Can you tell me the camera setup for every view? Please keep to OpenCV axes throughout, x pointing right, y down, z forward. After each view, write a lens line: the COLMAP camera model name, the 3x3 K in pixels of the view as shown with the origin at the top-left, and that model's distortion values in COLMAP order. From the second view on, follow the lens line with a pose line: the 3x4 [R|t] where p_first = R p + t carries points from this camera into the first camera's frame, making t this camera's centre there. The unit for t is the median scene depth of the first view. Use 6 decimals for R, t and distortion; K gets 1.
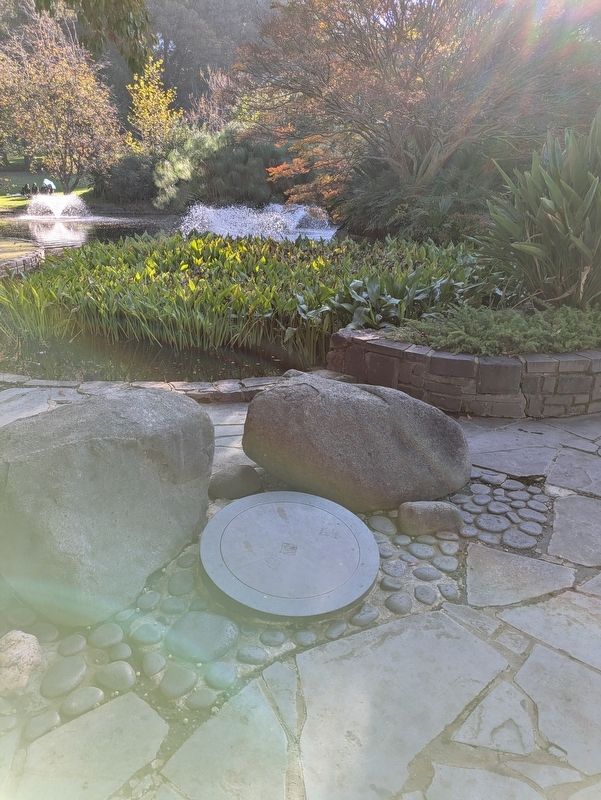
lens RADIAL K [[579.3, 0, 299.9], [0, 579.3, 400.0], [0, 0, 1]] dist [0.004177, -0.000781]
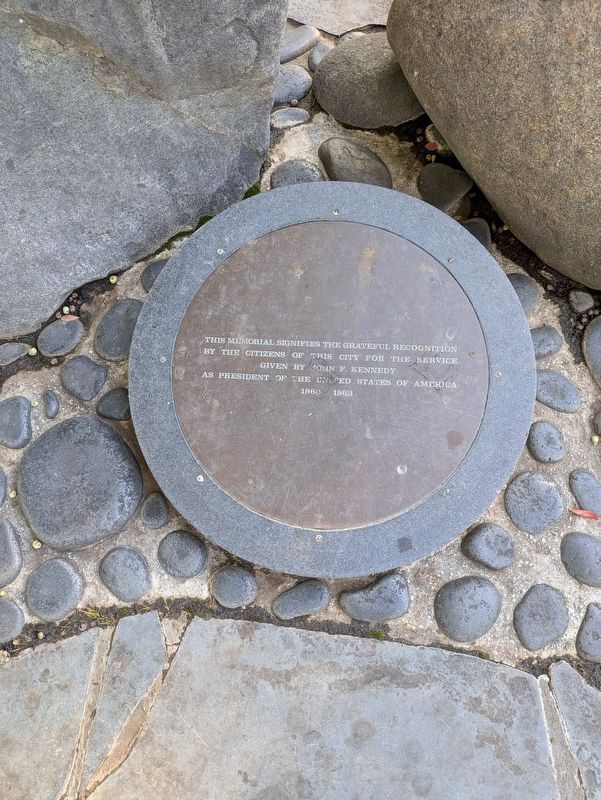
lens RADIAL K [[579.3, 0, 303.0], [0, 579.3, 402.7], [0, 0, 1]] dist [0.004177, -0.000781]
pose [[0.839101, 0.498252, -0.218297, 0.082086], [-0.131251, 0.574885, 0.807639, -0.091750], [0.527903, -0.649039, 0.547783, 0.792397]]
